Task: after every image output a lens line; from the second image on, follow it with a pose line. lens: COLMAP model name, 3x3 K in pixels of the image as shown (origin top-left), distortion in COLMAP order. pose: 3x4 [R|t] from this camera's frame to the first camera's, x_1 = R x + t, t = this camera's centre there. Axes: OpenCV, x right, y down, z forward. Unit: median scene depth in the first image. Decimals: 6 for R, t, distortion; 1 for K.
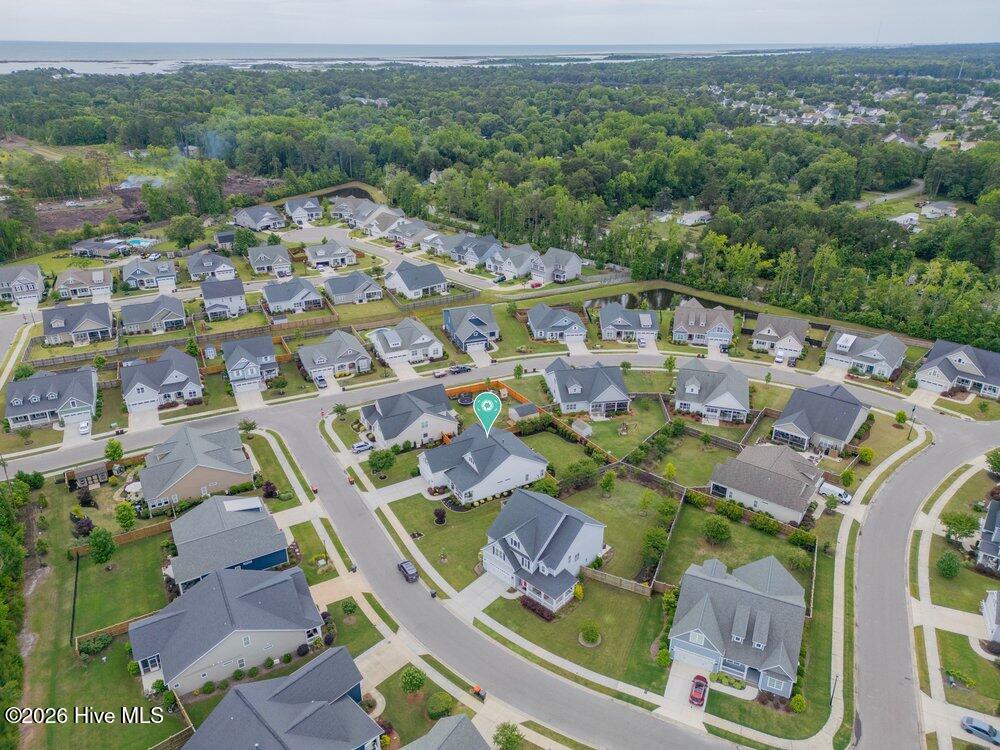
lens RADIAL K [[698.6, 0, 504.8], [0, 698.6, 384.5], [0, 0, 1]] dist [0.064482, -0.053093]
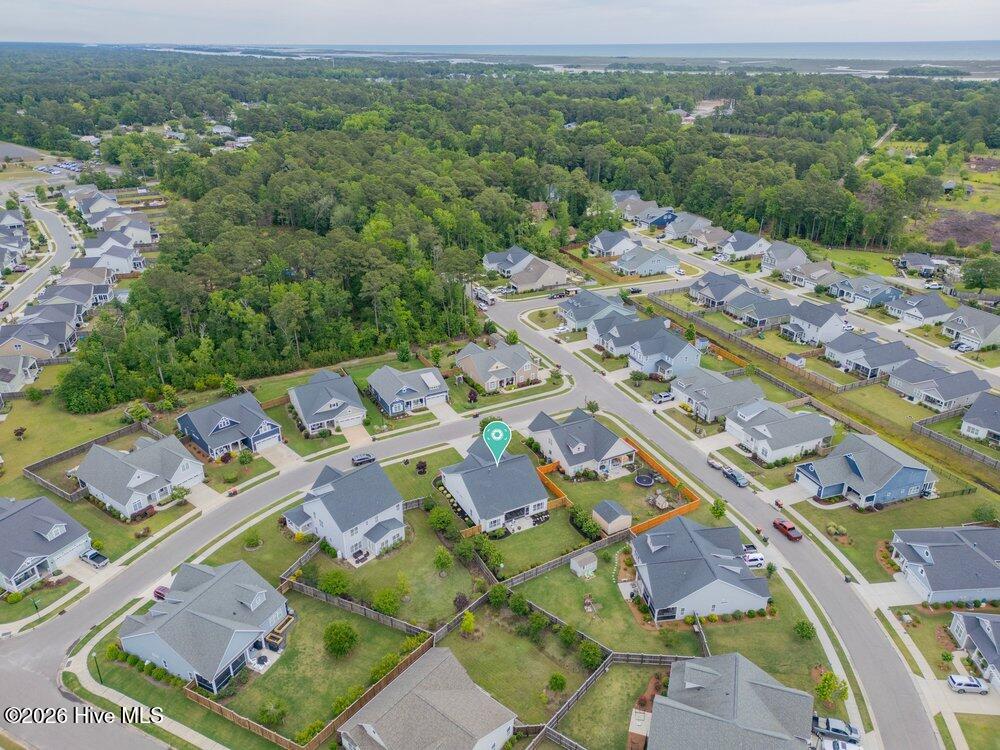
lens RADIAL K [[698.6, 0, 495.2], [0, 698.6, 377.5], [0, 0, 1]] dist [0.064482, -0.053093]
pose [[-0.035957, 0.428840, -0.902664, 0.612679], [-0.434753, 0.806585, 0.400513, -0.312197], [0.899832, 0.406837, 0.157438, 0.594642]]
